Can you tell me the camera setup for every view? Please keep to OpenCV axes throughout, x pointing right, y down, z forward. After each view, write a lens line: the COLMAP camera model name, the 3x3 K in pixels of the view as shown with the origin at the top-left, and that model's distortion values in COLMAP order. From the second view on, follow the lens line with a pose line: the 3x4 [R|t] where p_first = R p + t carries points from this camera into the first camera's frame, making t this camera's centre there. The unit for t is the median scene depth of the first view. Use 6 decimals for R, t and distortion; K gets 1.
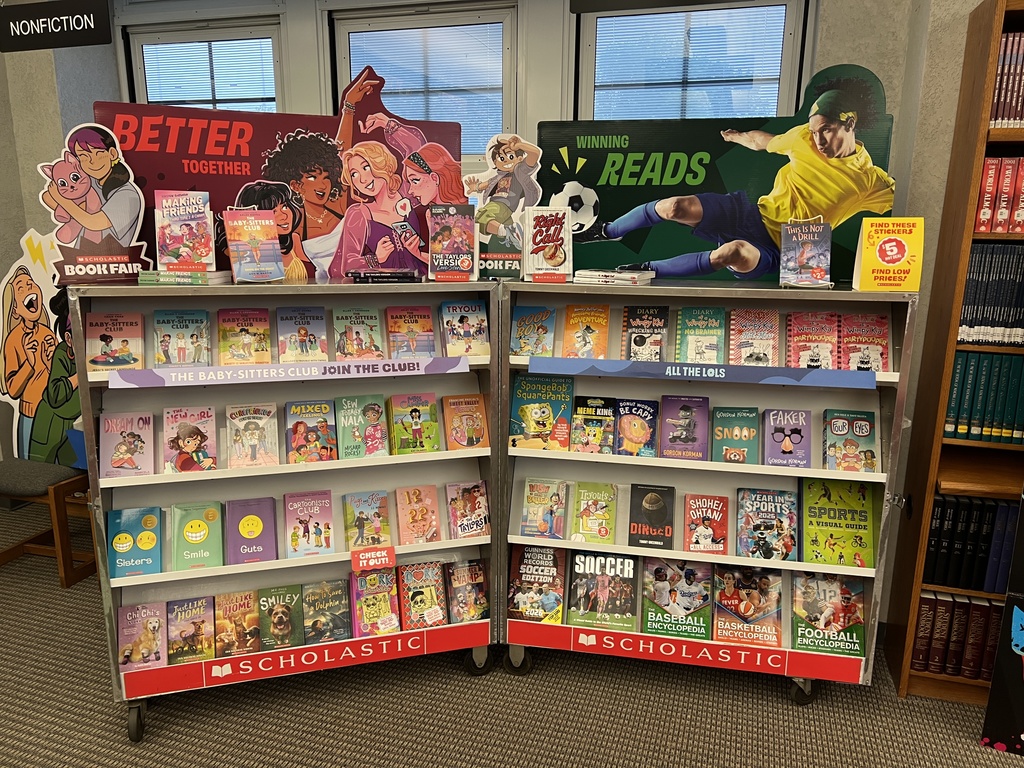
lens RADIAL K [[771.7, 0, 511.0], [0, 771.7, 392.0], [0, 0, 1]] dist [0.044104, -0.051149]
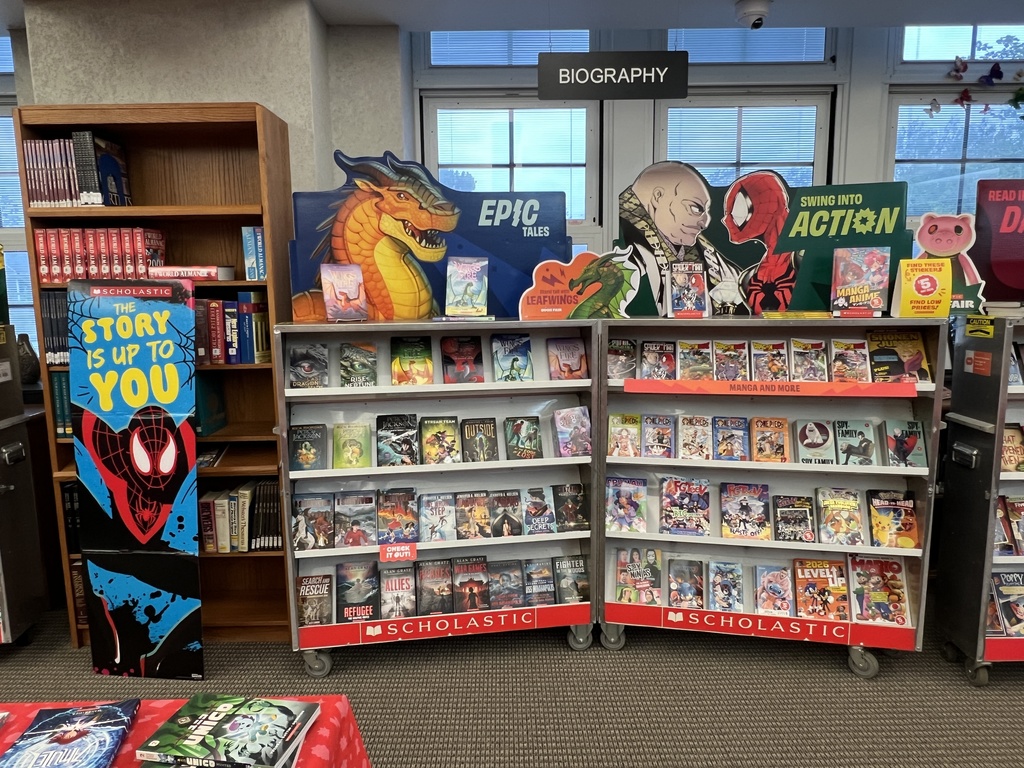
lens RADIAL K [[673.3, 0, 503.5], [0, 673.3, 378.5], [0, 0, 1]] dist [-0.008731, -0.000541]
pose [[0.951362, -0.062595, 0.301650, 0.900775], [0.089236, 0.993156, -0.075348, 0.106551], [-0.294869, 0.098601, 0.950437, -0.291004]]
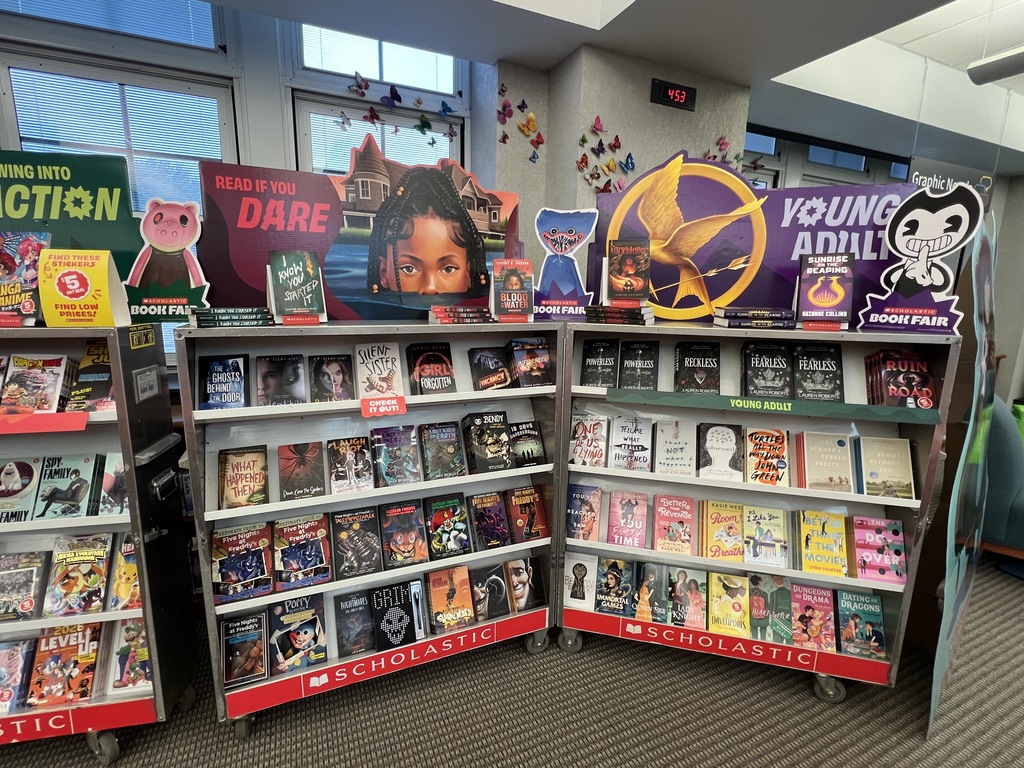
lens RADIAL K [[482.0, 0, 509.2], [0, 482.0, 383.0], [0, 0, 1]] dist [0.000414, -0.000823]
pose [[0.738047, -0.119569, 0.664071, 1.734281], [0.141745, 0.989688, 0.020663, 0.116788], [-0.659693, 0.078878, 0.747384, -0.263085]]
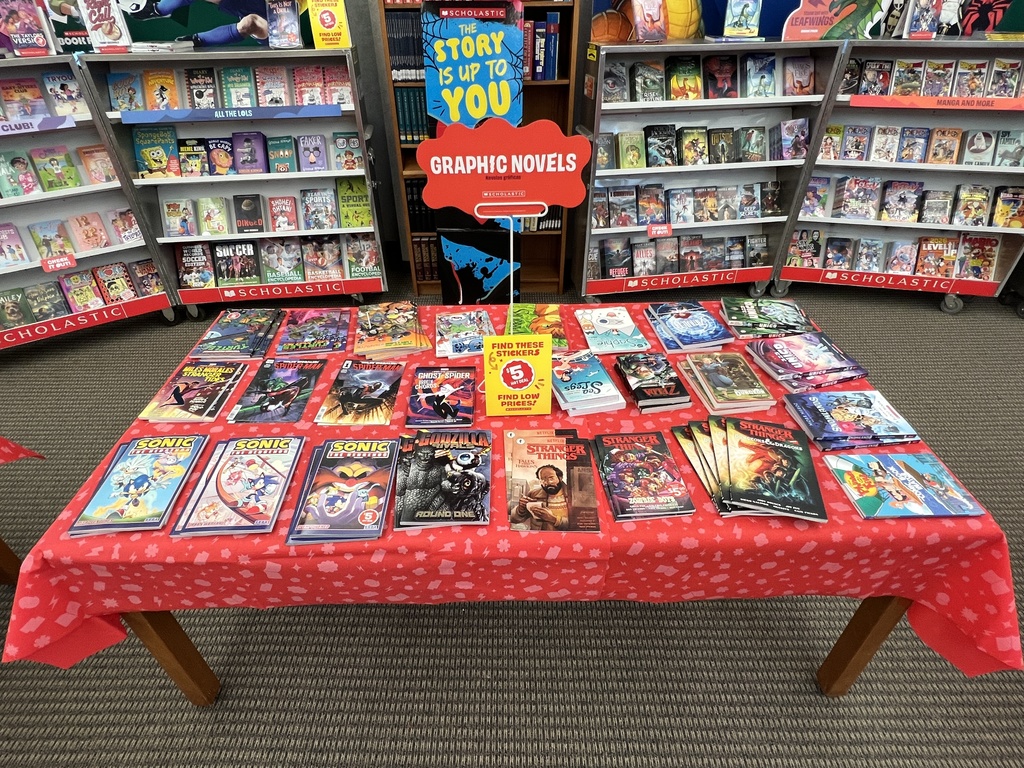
lens RADIAL K [[542.3, 0, 506.8], [0, 542.3, 382.5], [0, 0, 1]] dist [-0.003635, 0.001216]
pose [[0.952753, -0.196235, 0.231847, 0.381470], [0.088104, 0.909019, 0.407335, 0.067404], [-0.290687, -0.367663, 0.883360, -0.319822]]
